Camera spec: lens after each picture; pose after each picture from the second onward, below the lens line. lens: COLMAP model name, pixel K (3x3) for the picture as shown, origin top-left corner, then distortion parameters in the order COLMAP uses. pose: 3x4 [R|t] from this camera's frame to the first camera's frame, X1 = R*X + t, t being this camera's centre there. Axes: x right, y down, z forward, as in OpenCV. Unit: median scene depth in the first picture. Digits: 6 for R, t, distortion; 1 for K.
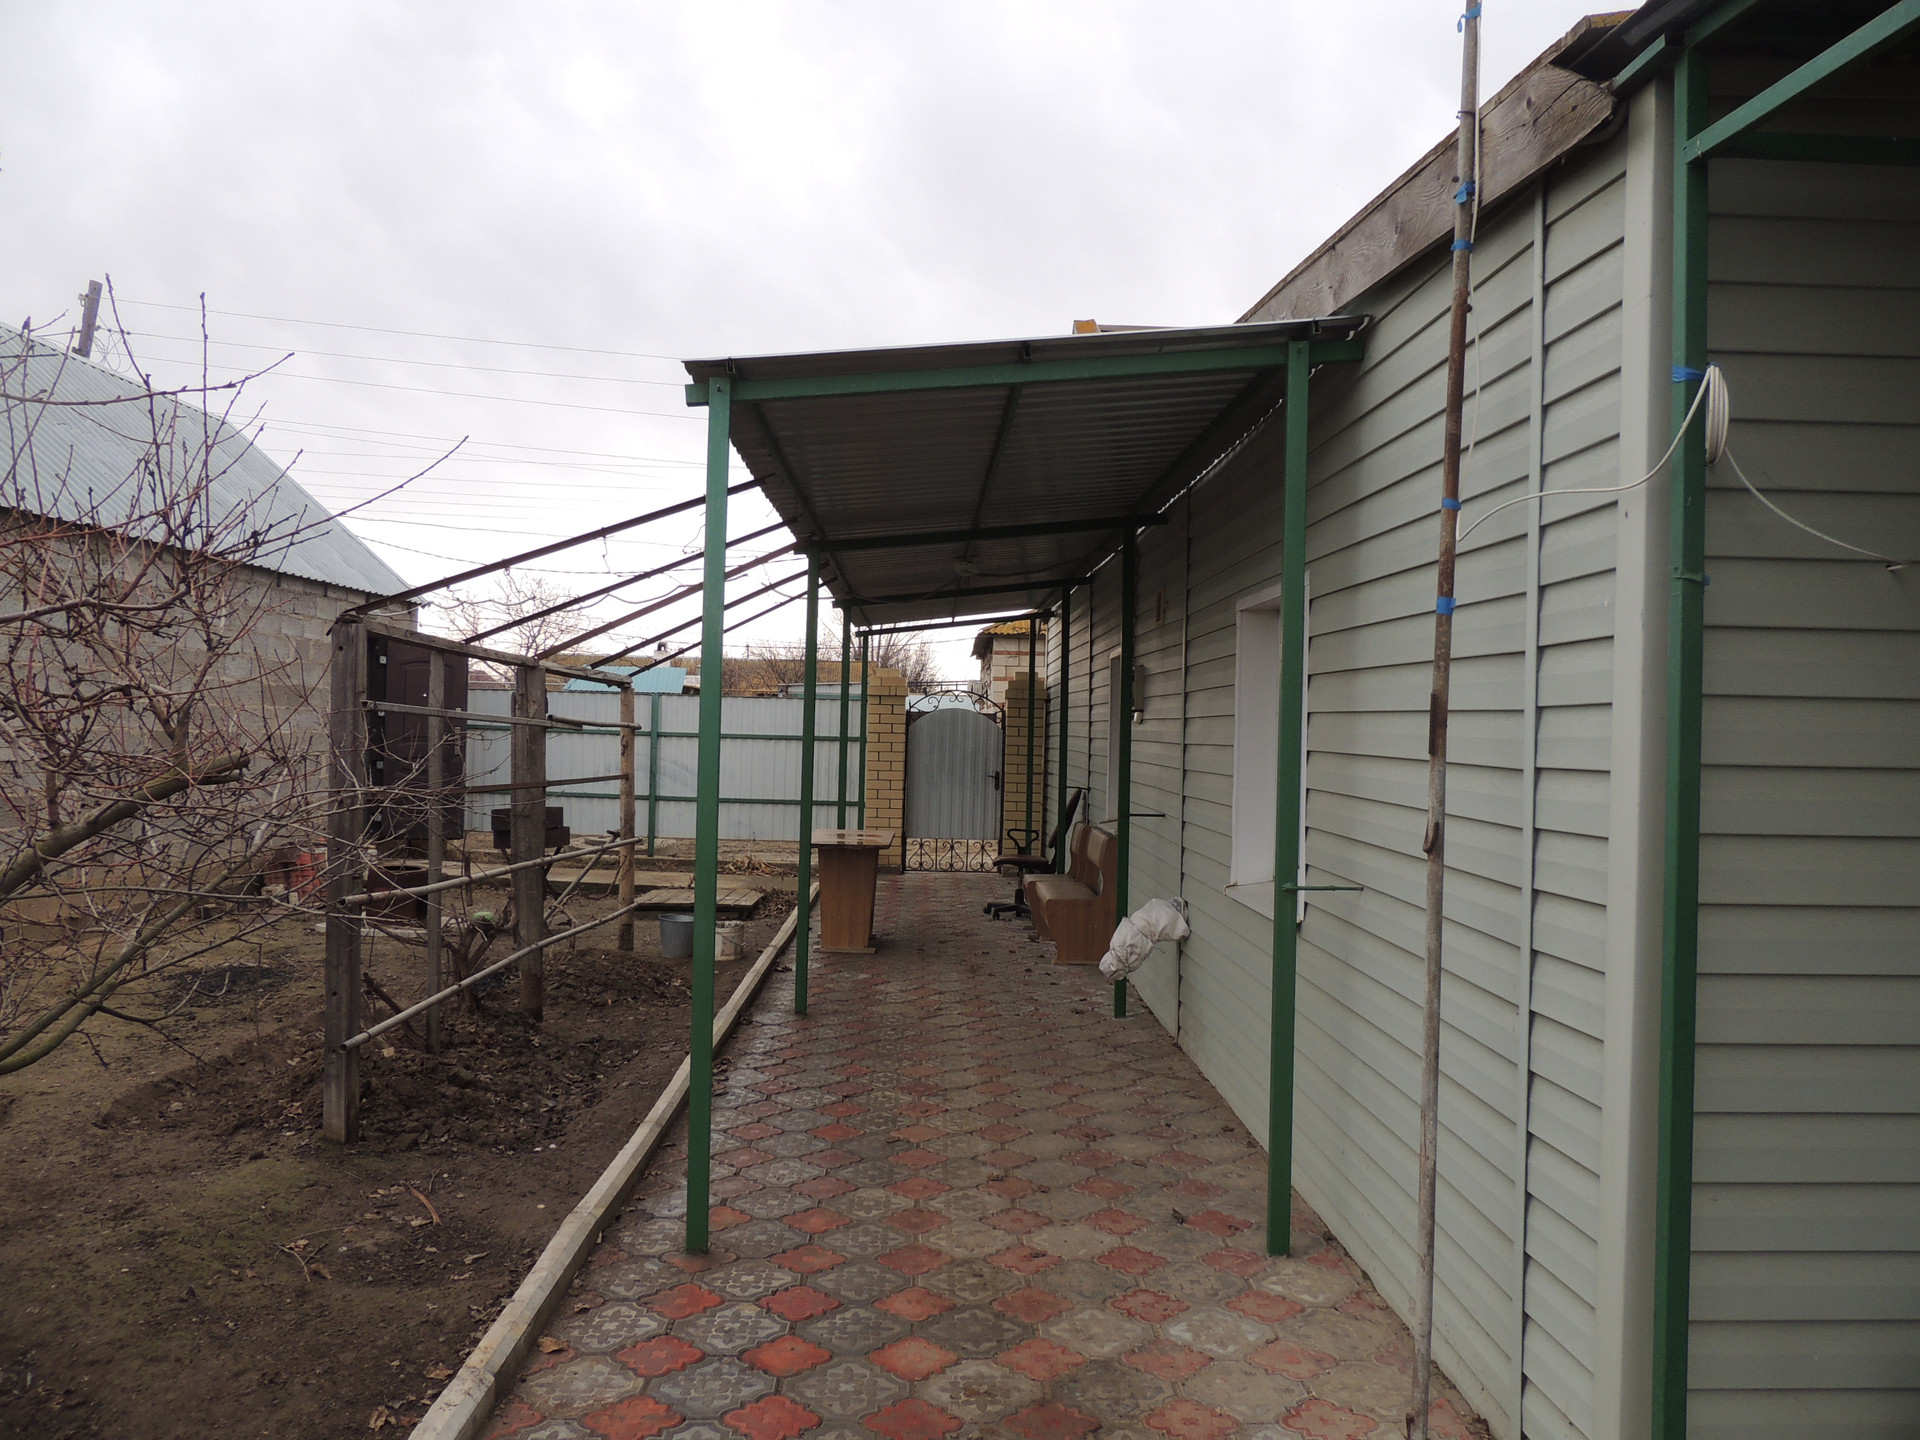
lens RADIAL K [[1365.7, 0, 963.3], [0, 1365.7, 724.8], [0, 0, 1]] dist [-0.009720, -0.006460]
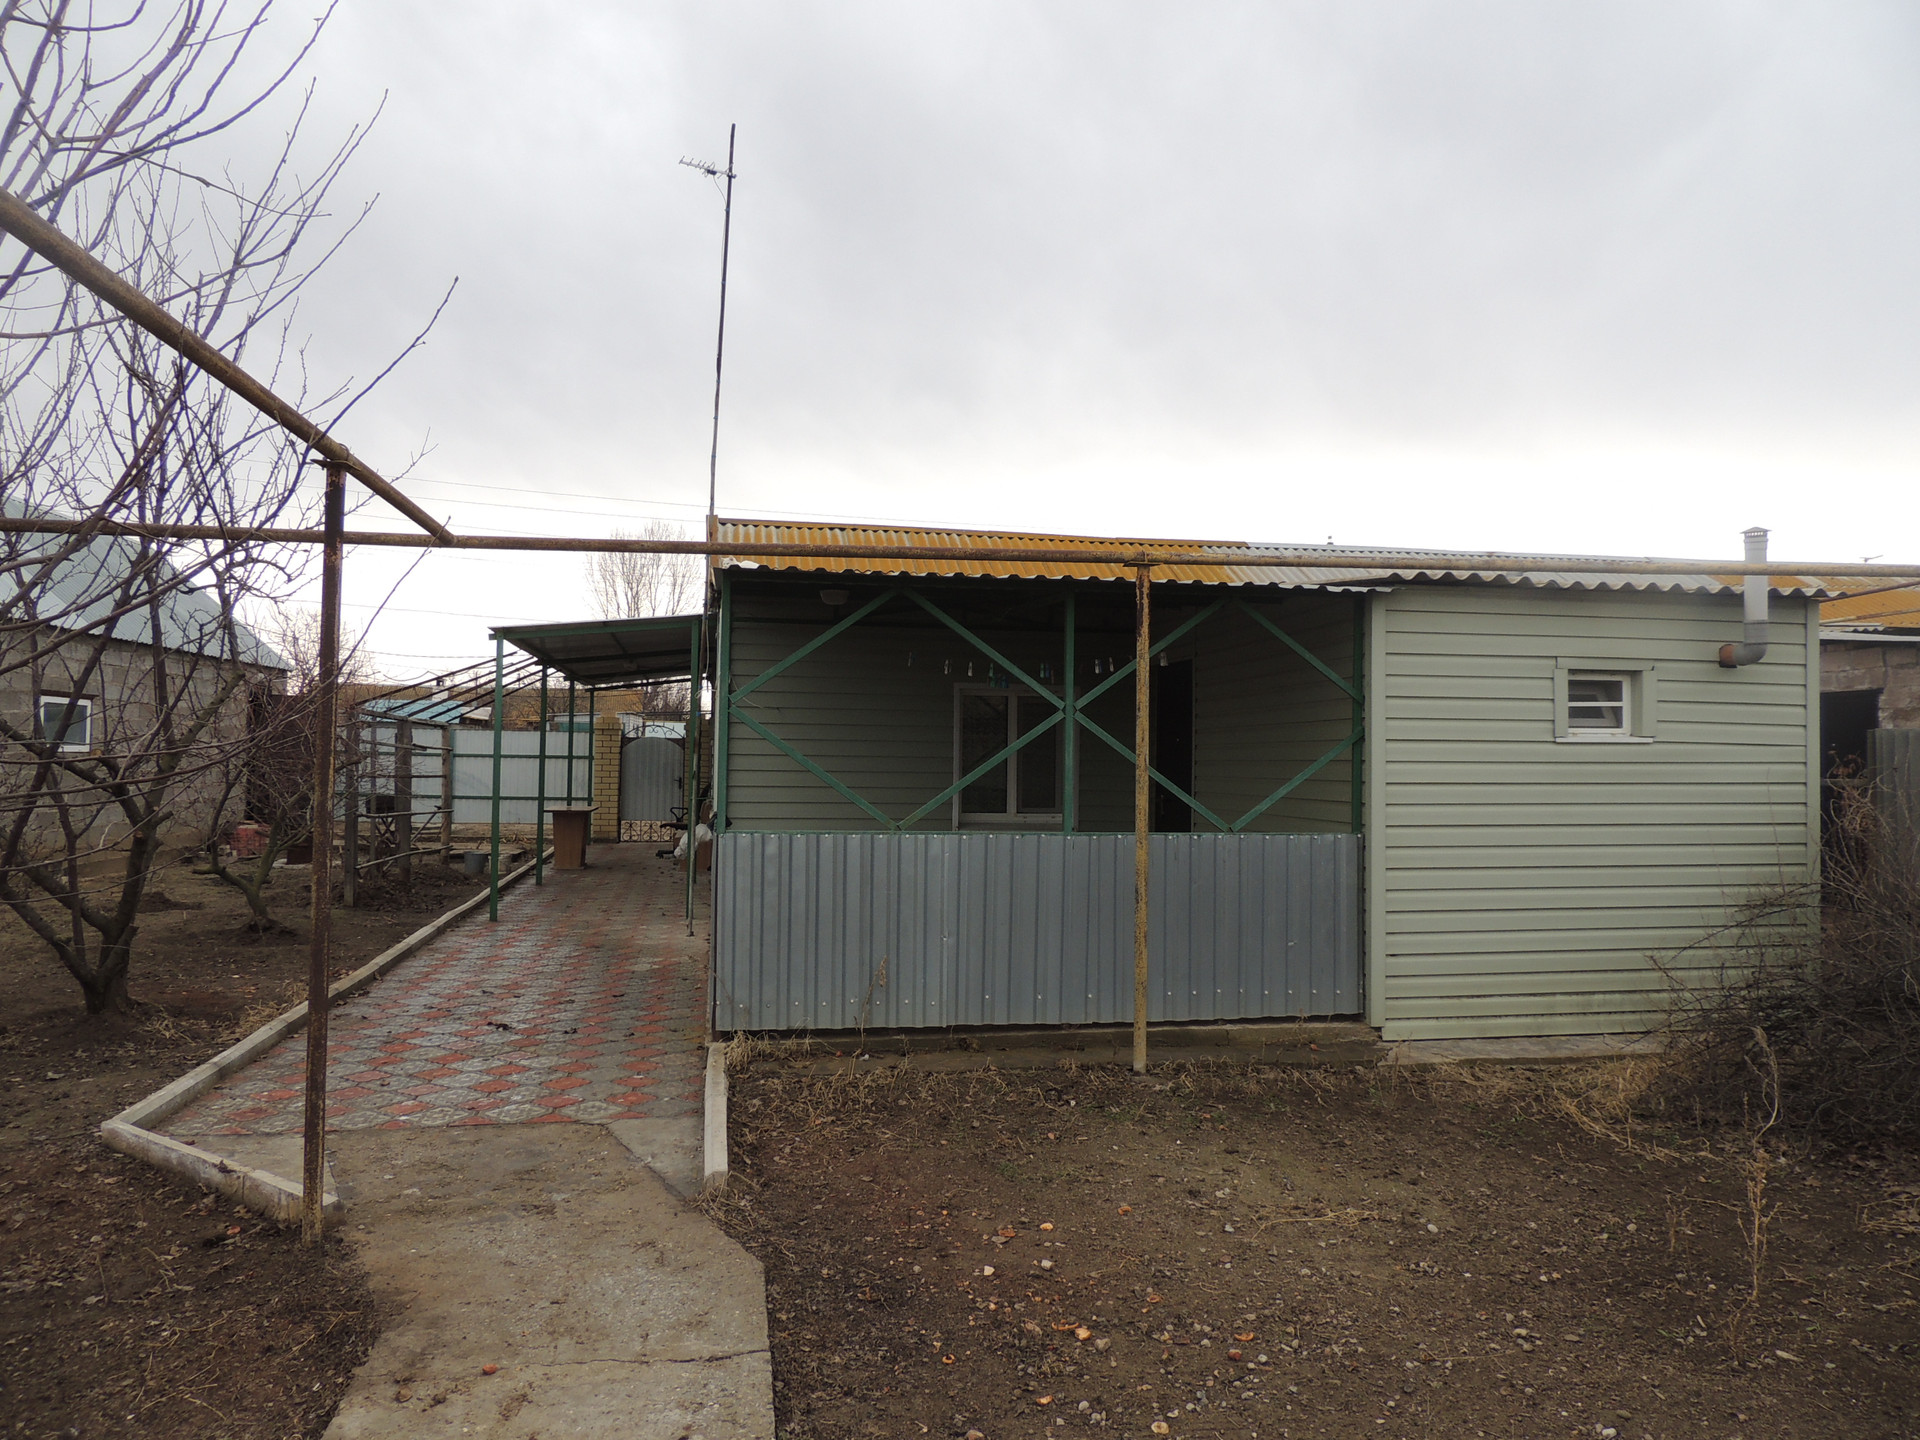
lens RADIAL K [[1365.7, 0, 963.3], [0, 1365.7, 724.8], [0, 0, 1]] dist [-0.009720, -0.006460]
pose [[0.987584, -0.003365, 0.157059, 0.132827], [0.006098, 0.999838, -0.016922, 0.003164], [-0.156977, 0.017670, 0.987444, -0.795862]]
